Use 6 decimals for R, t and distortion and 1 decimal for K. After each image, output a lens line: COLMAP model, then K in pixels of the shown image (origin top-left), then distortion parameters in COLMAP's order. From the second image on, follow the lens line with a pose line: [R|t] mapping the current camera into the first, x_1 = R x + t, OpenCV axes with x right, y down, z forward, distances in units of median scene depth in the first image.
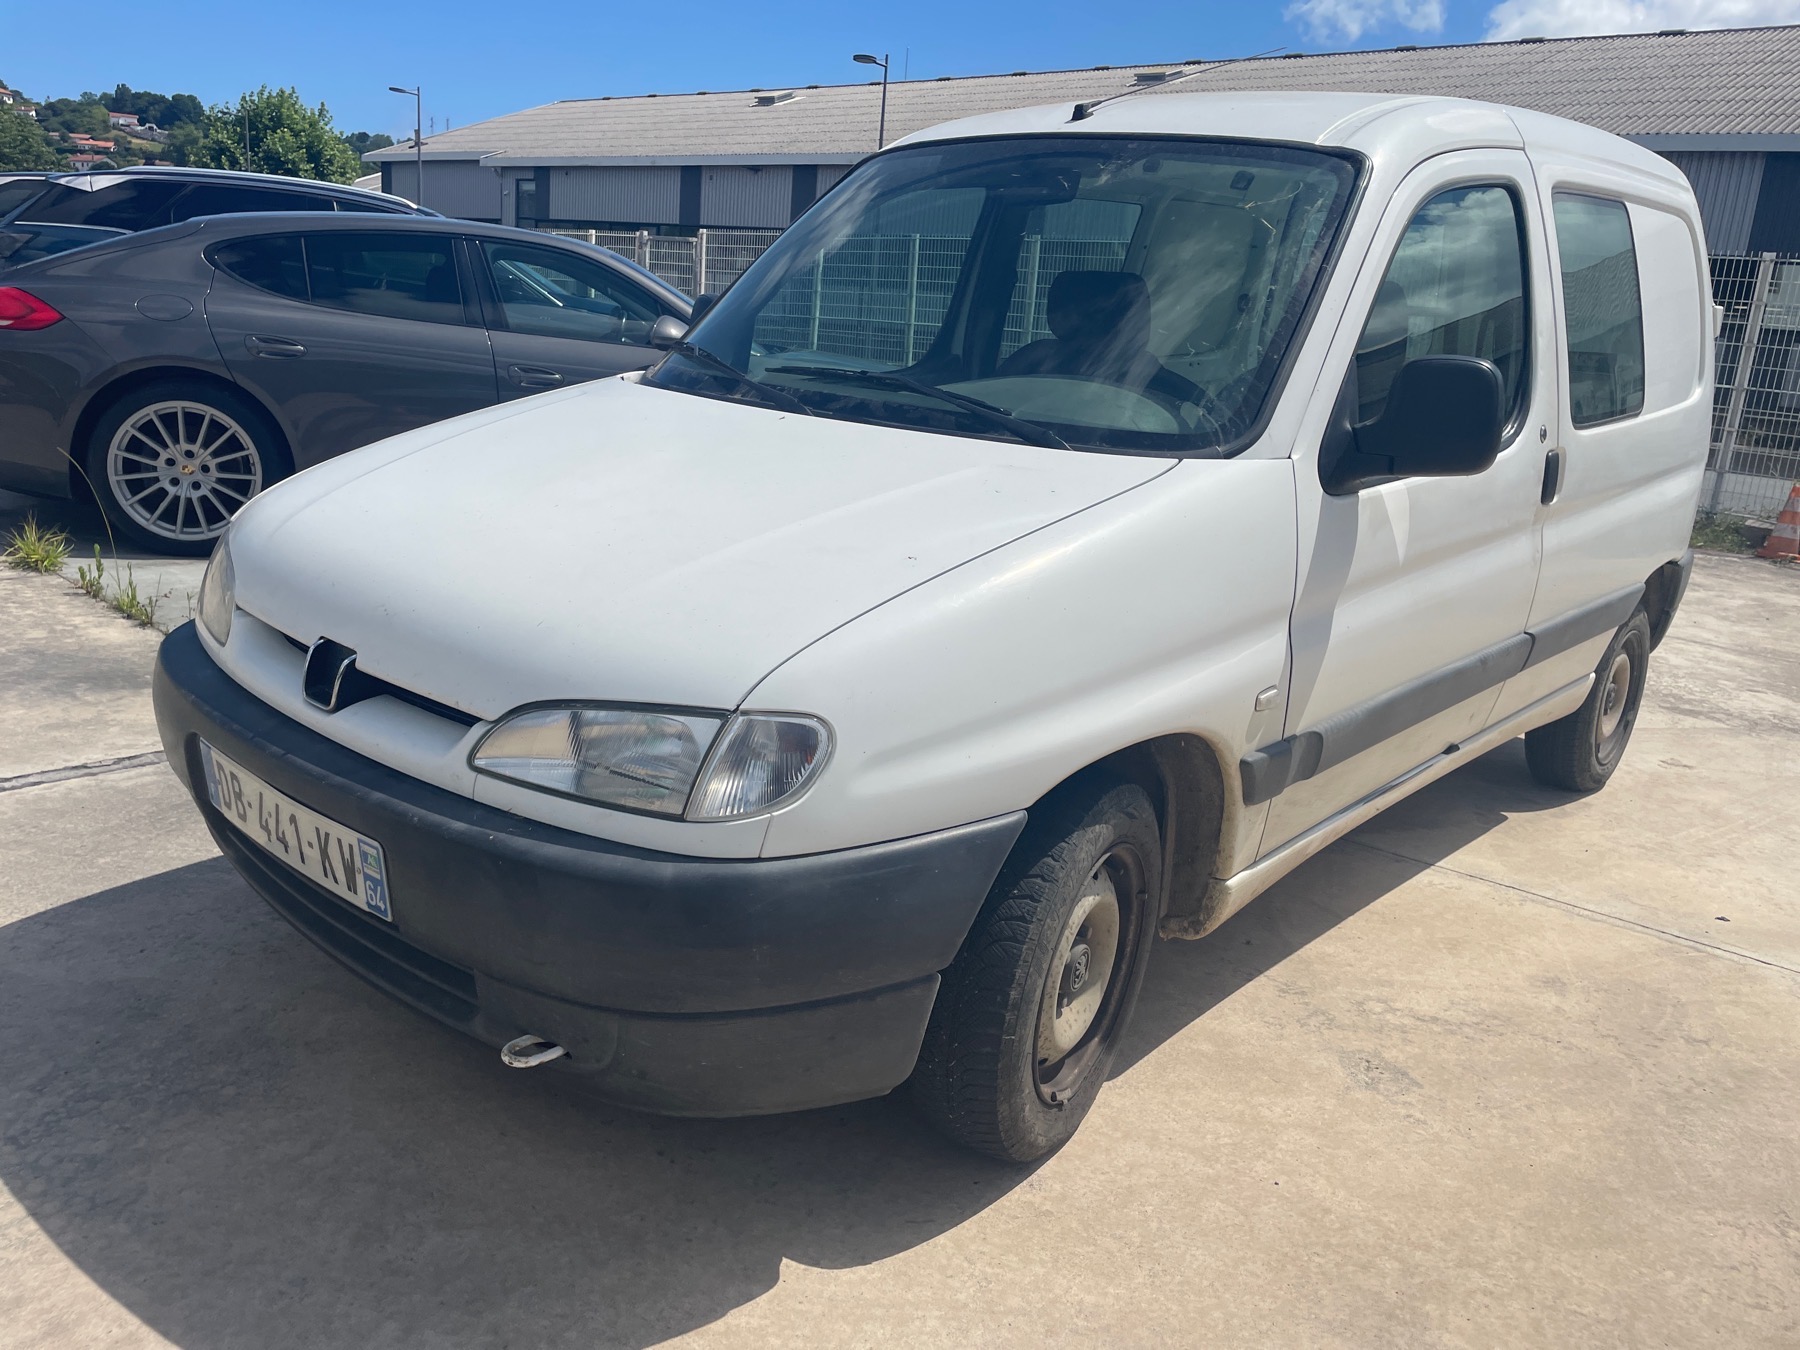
lens RADIAL K [[1434.1, 0, 900.0], [0, 1434.1, 675.0], [0, 0, 1]] dist [0.012343, 0.000158]
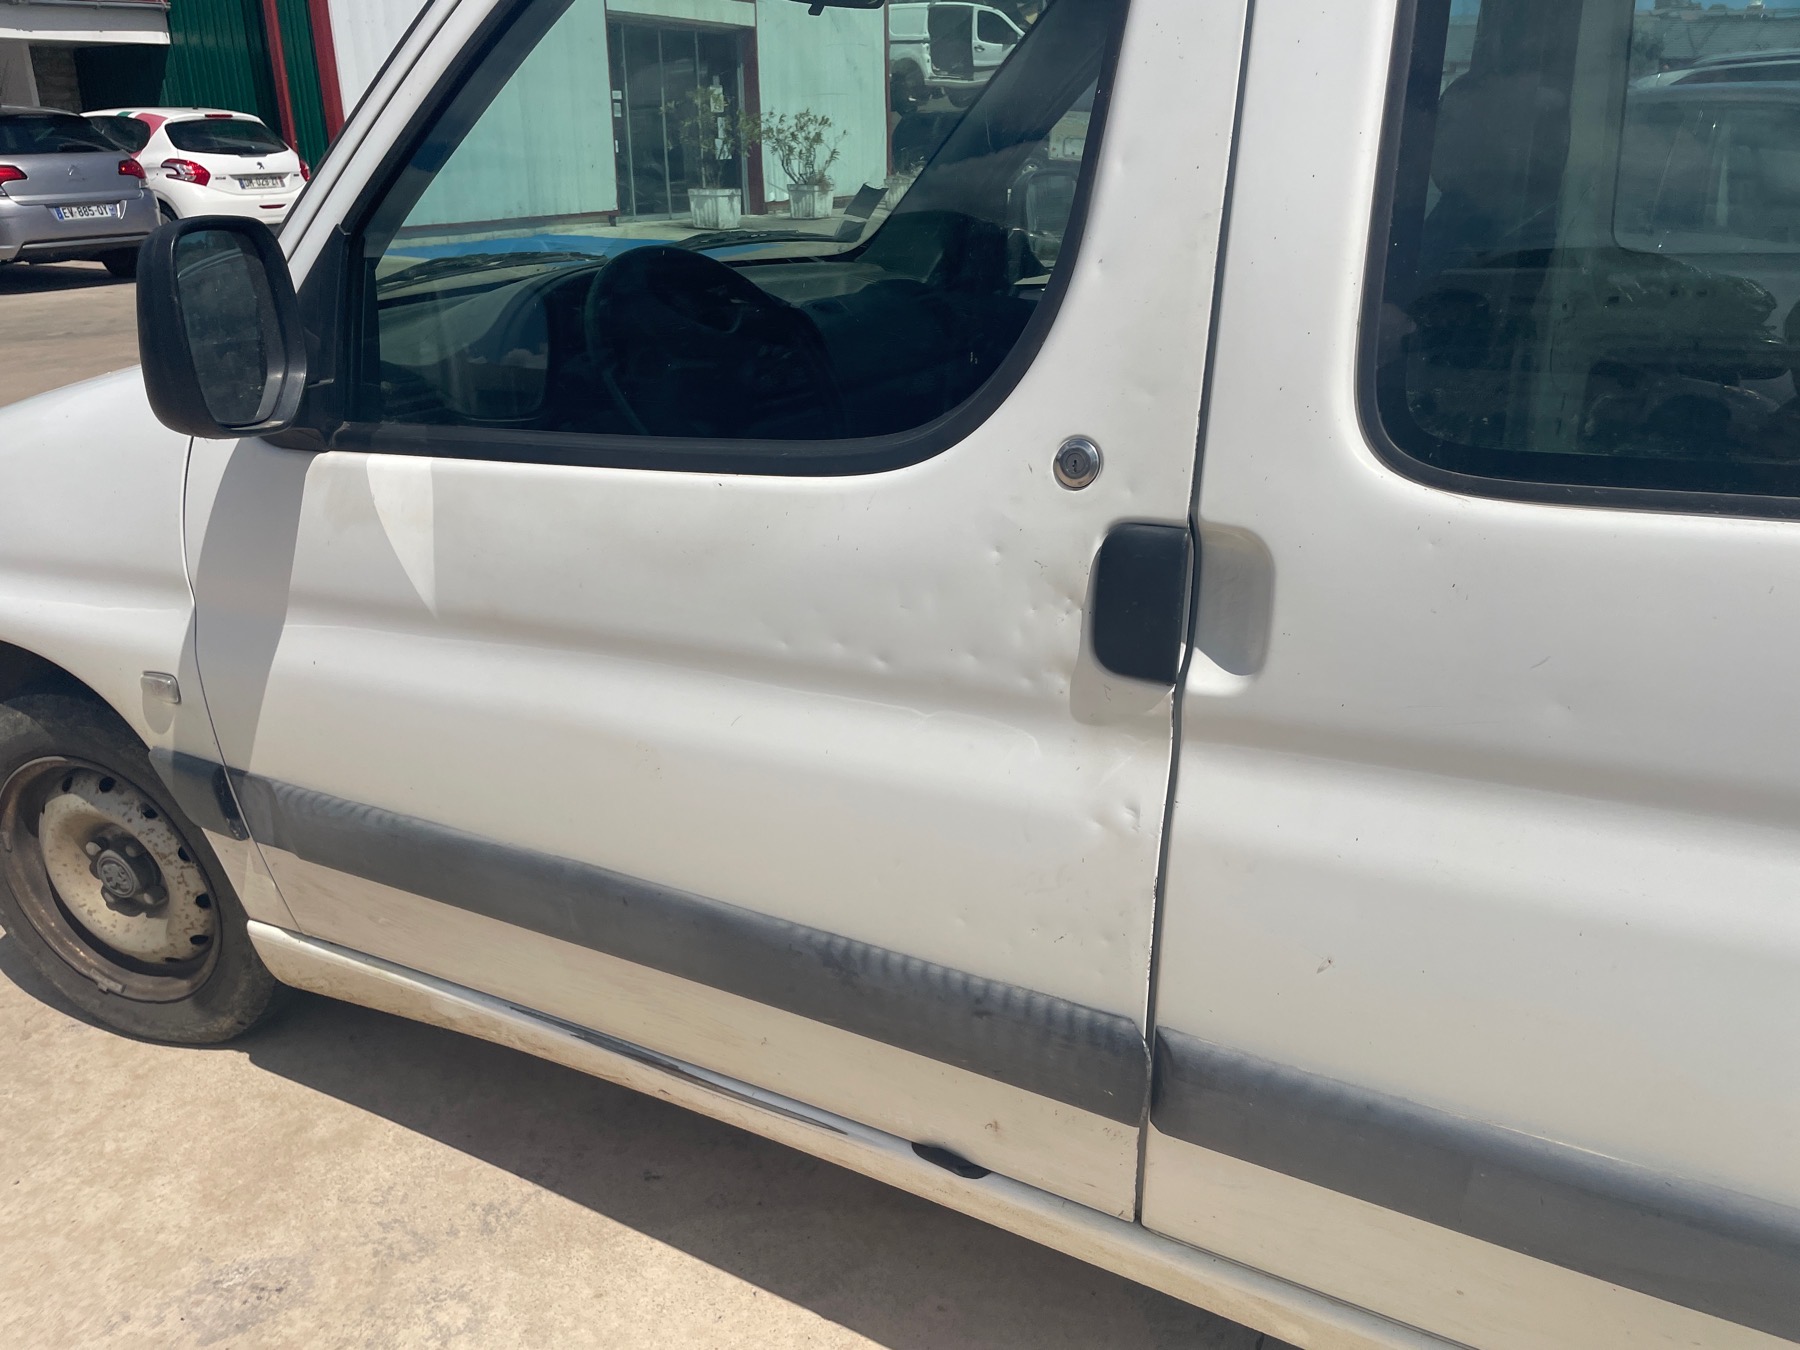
lens RADIAL K [[1434.1, 0, 900.0], [0, 1434.1, 675.0], [0, 0, 1]] dist [0.012343, 0.000158]
pose [[0.168000, 0.261473, -0.950478, 0.950734], [-0.233233, 0.947350, 0.219387, -0.224655], [0.957799, 0.184825, 0.220139, 1.084546]]
